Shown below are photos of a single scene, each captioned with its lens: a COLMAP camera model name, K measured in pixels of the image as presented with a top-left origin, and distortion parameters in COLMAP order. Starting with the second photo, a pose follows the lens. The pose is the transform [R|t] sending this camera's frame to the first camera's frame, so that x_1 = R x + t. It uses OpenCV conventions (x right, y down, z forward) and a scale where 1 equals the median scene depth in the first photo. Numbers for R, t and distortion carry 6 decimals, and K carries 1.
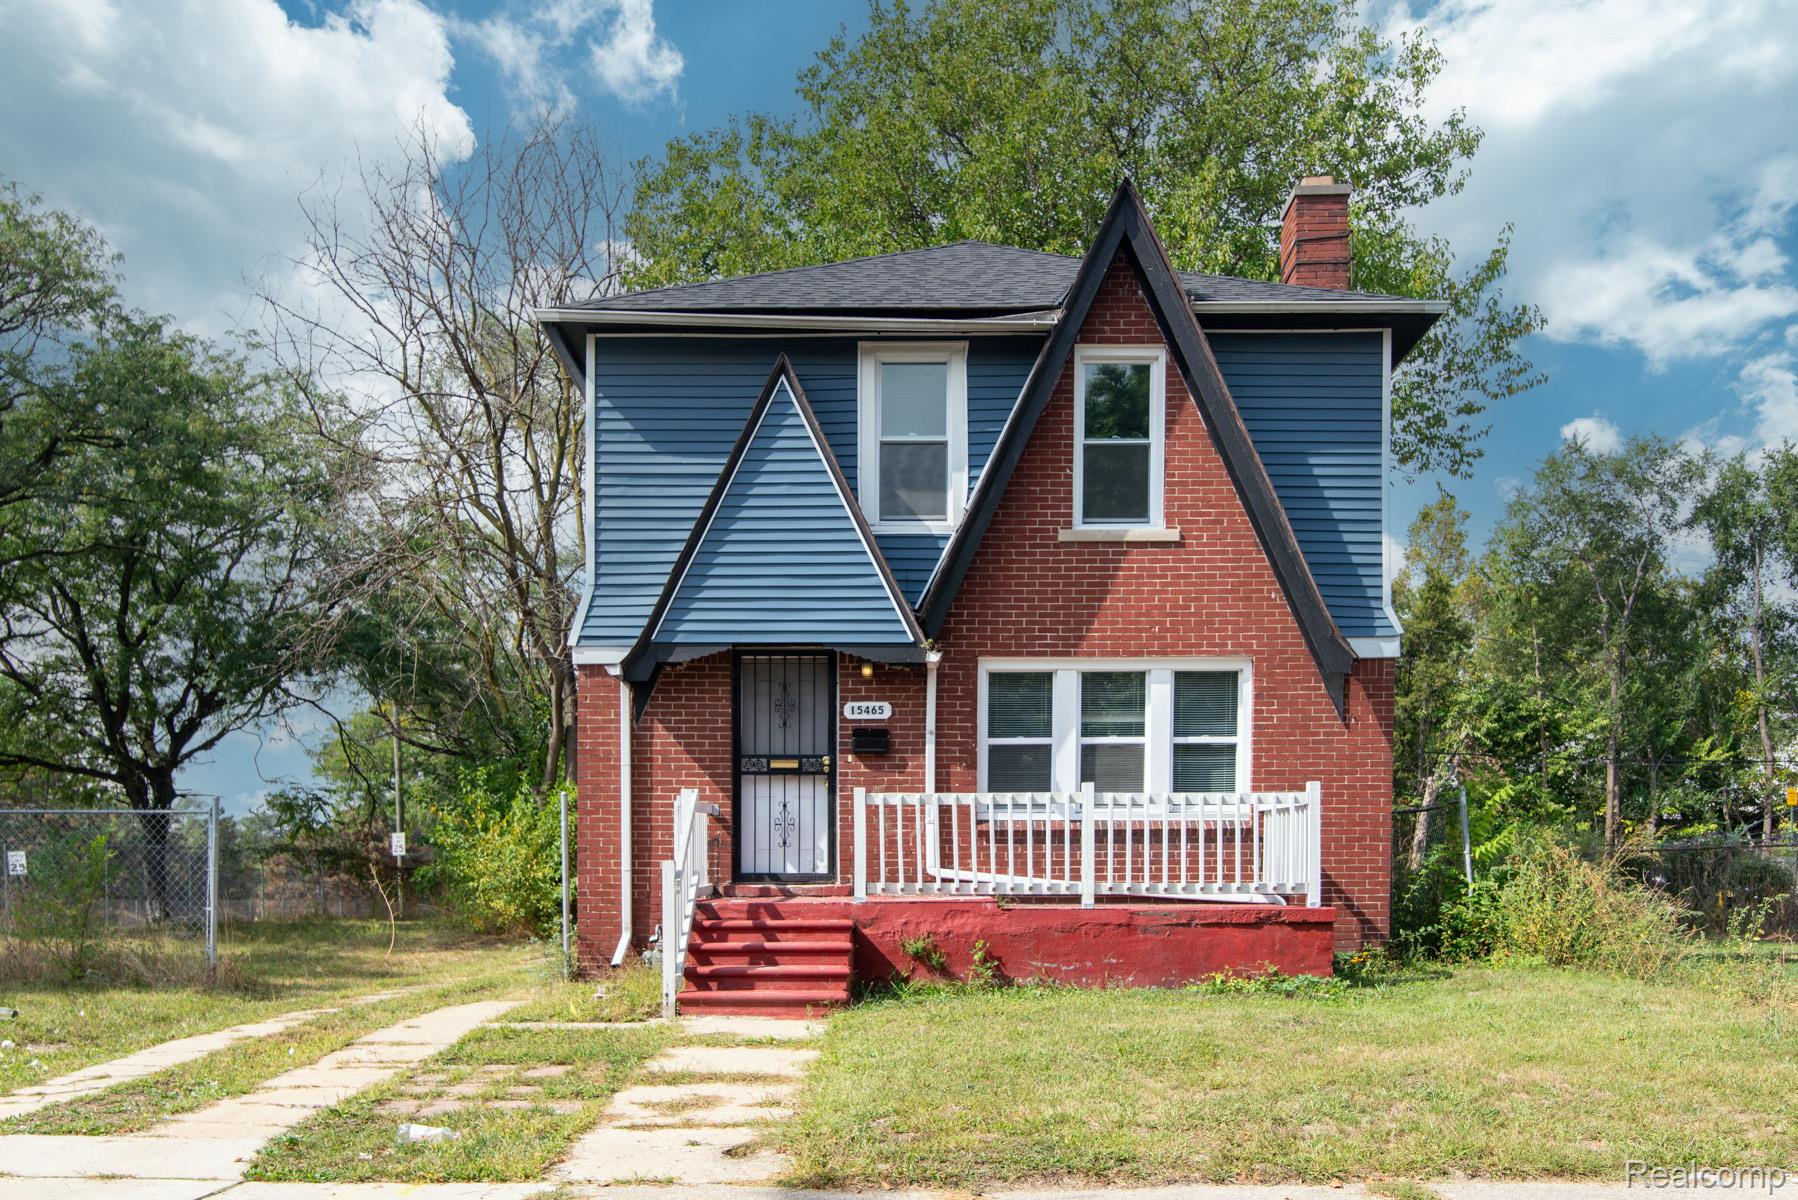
lens RADIAL K [[1620.6, 0, 898.4], [0, 1620.6, 698.8], [0, 0, 1]] dist [-0.035072, -0.003026]
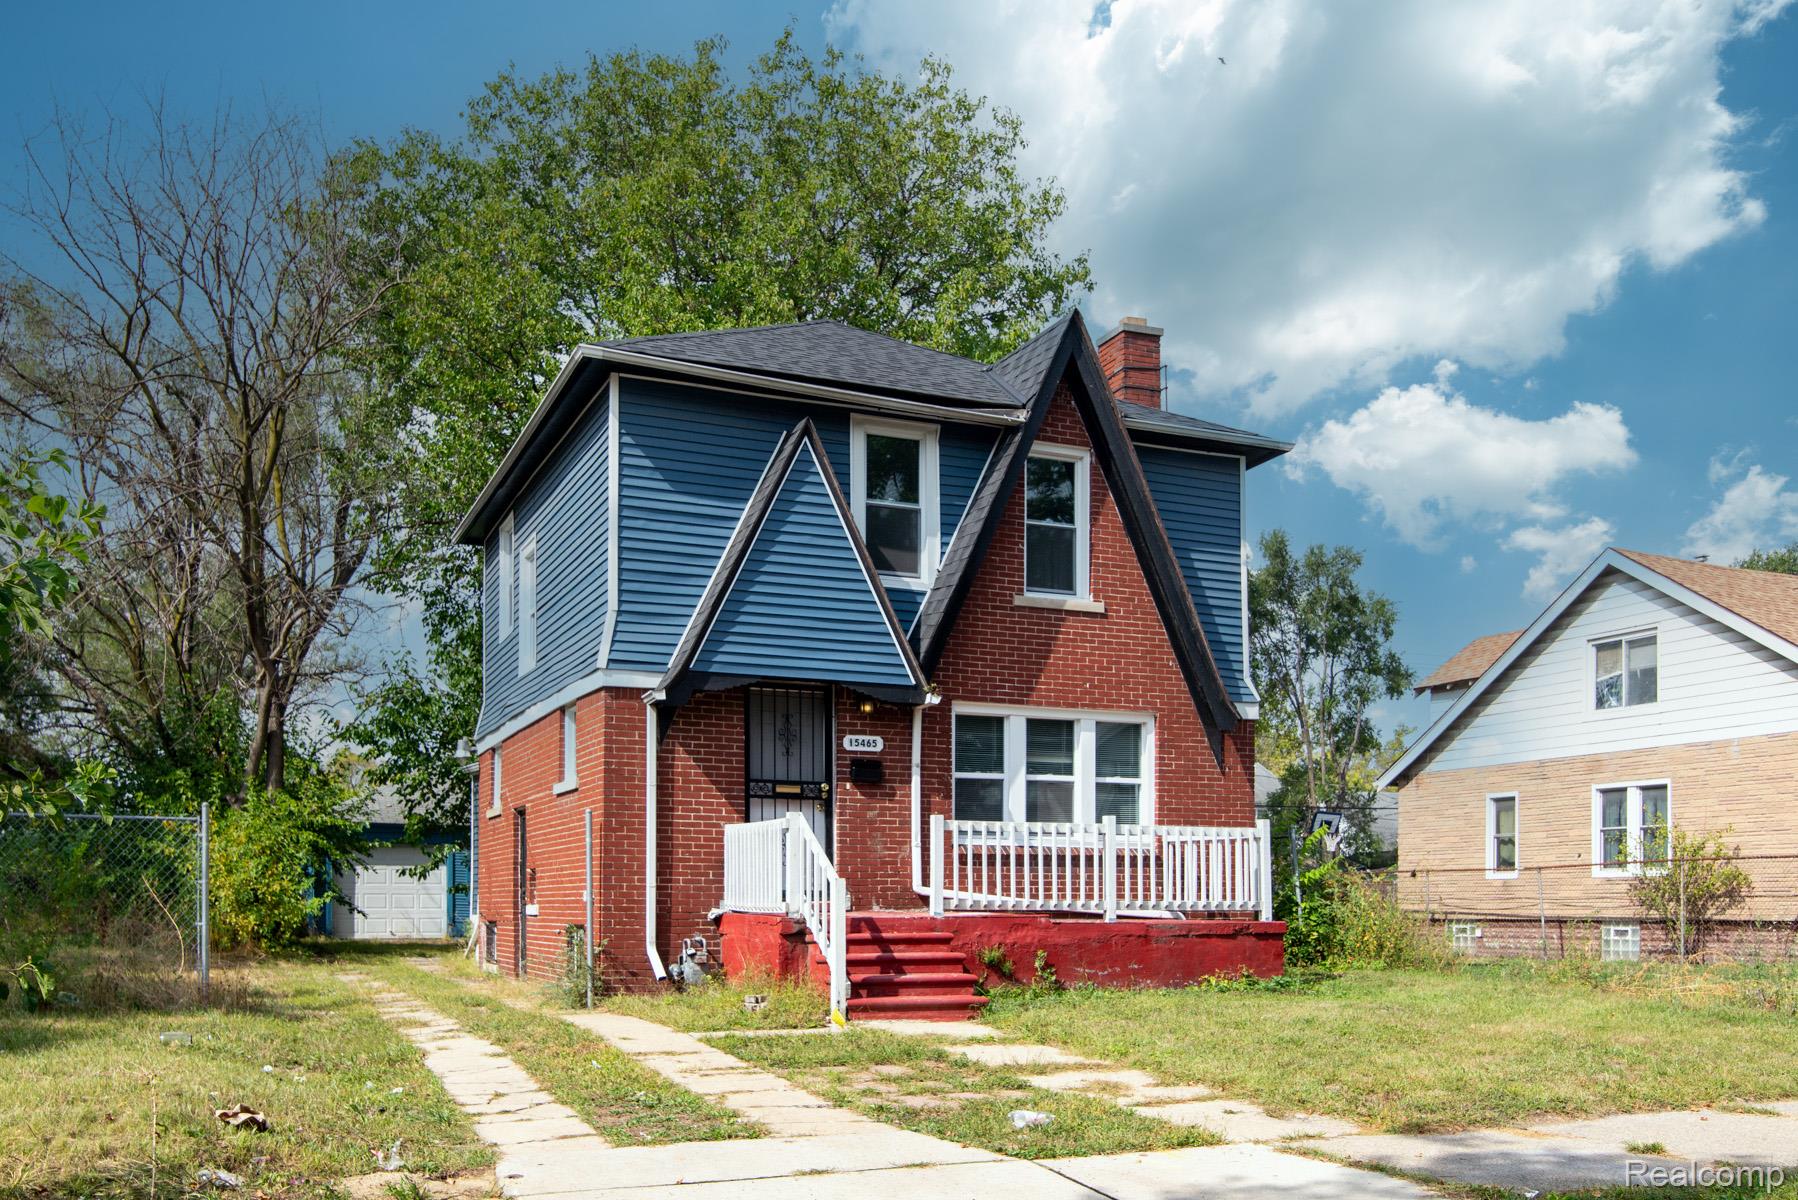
lens RADIAL K [[1580.7, 0, 899.0], [0, 1580.7, 600.0], [0, 0, 1]] dist [-0.013646, -0.003989]
pose [[0.912511, 0.081084, 0.400934, -0.438998], [-0.050852, 0.995040, -0.085498, 0.000862], [-0.405878, 0.057629, 0.912108, -0.007695]]
